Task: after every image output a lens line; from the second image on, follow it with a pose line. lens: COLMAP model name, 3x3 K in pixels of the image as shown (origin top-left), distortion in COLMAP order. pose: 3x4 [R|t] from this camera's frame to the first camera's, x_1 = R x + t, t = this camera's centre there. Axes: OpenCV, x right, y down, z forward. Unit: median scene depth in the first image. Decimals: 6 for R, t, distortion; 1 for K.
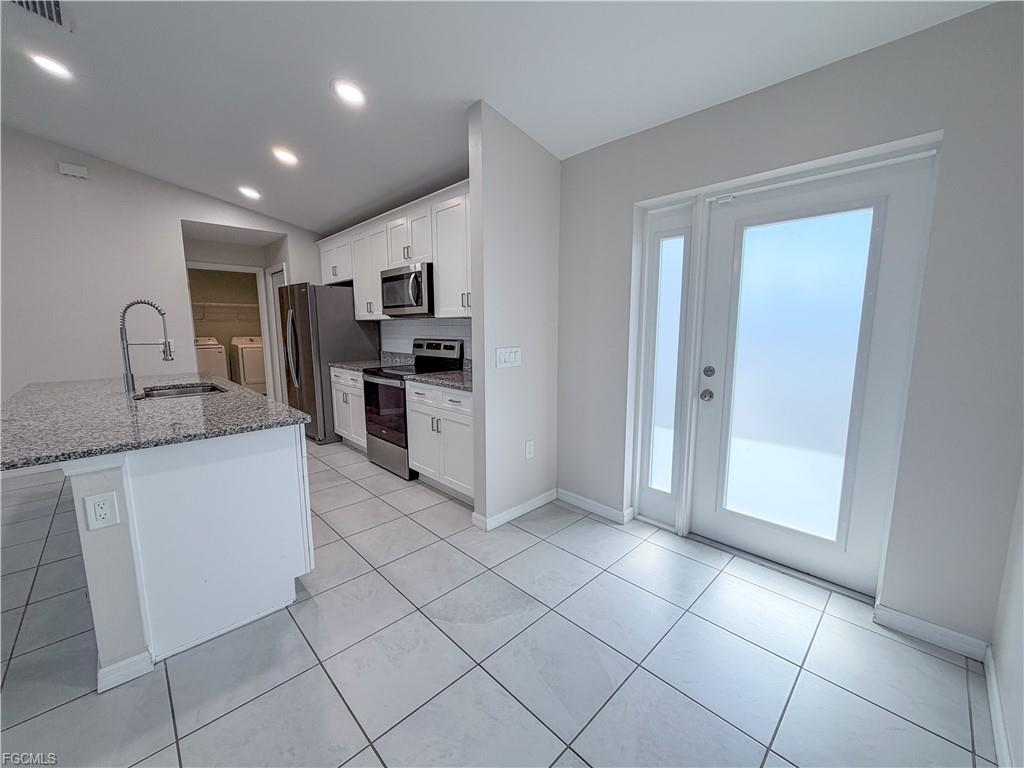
lens RADIAL K [[409.6, 0, 506.5], [0, 409.6, 384.0], [0, 0, 1]] dist [-0.000331, 0.000382]
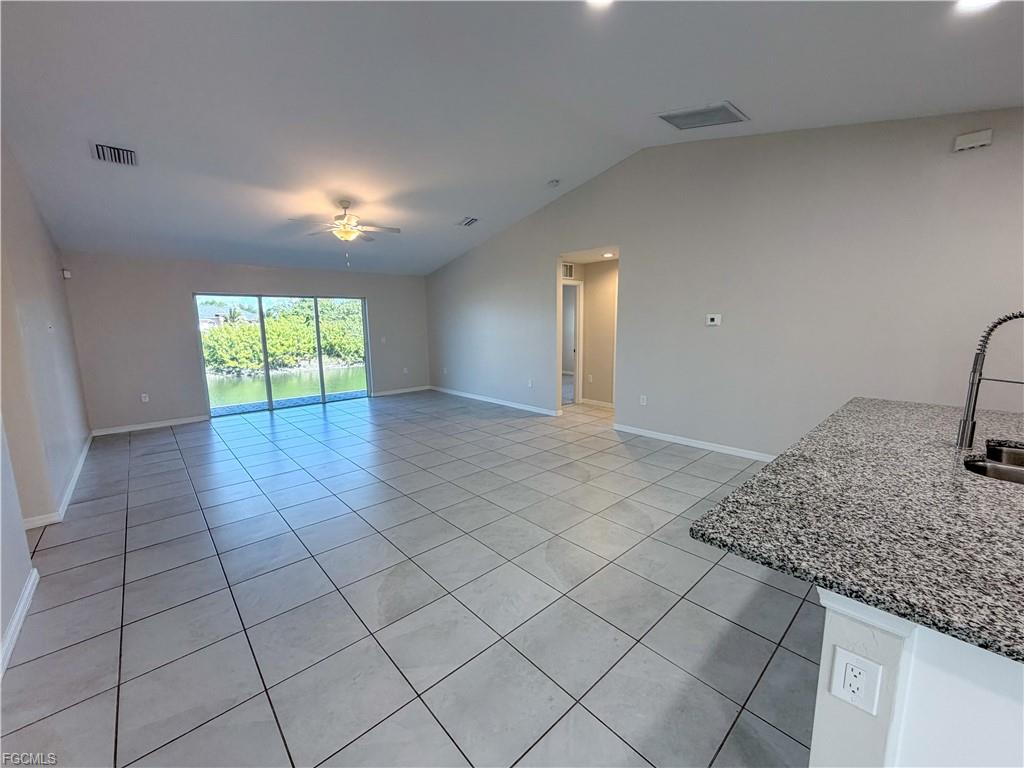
lens RADIAL K [[409.6, 0, 506.5], [0, 409.6, 384.0], [0, 0, 1]] dist [-0.000331, 0.000382]
pose [[-0.027015, 0.156400, -0.987324, -0.219284], [-0.126471, 0.979213, 0.158576, -0.087478], [0.991602, 0.129152, -0.006673, 0.215040]]
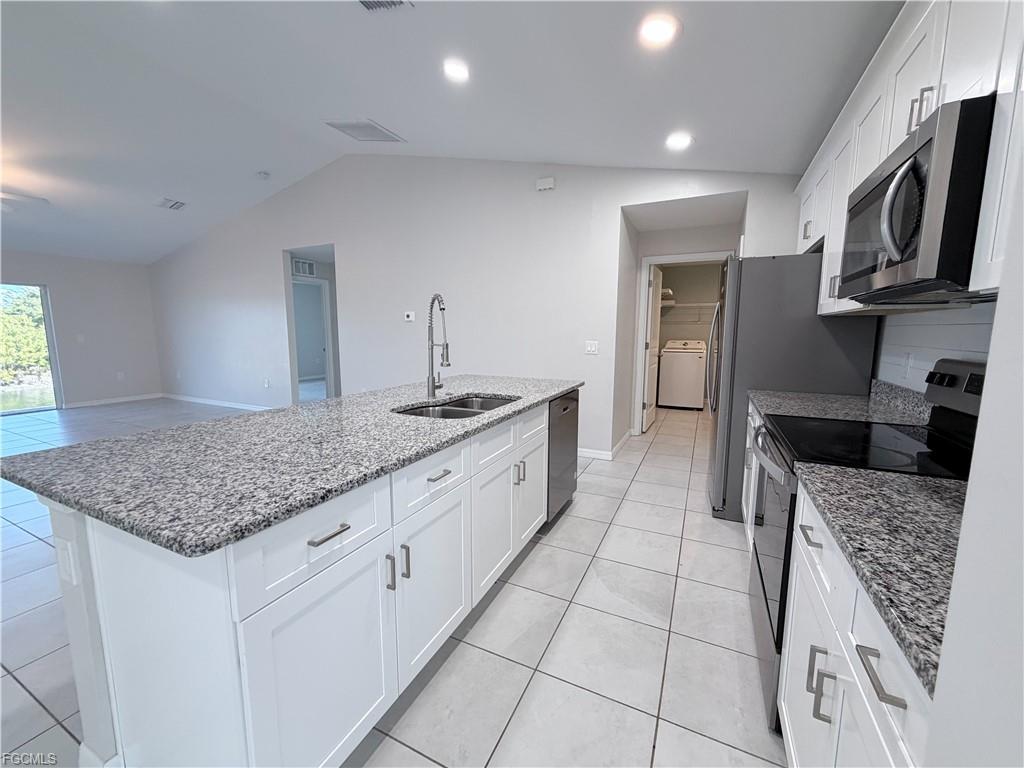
lens RADIAL K [[409.6, 0, 506.5], [0, 409.6, 384.0], [0, 0, 1]] dist [-0.000331, 0.000382]
pose [[0.346859, 0.127748, -0.929177, -0.015849], [-0.136848, 0.986972, 0.084609, -0.099993], [0.927880, 0.097808, 0.359822, 0.762329]]
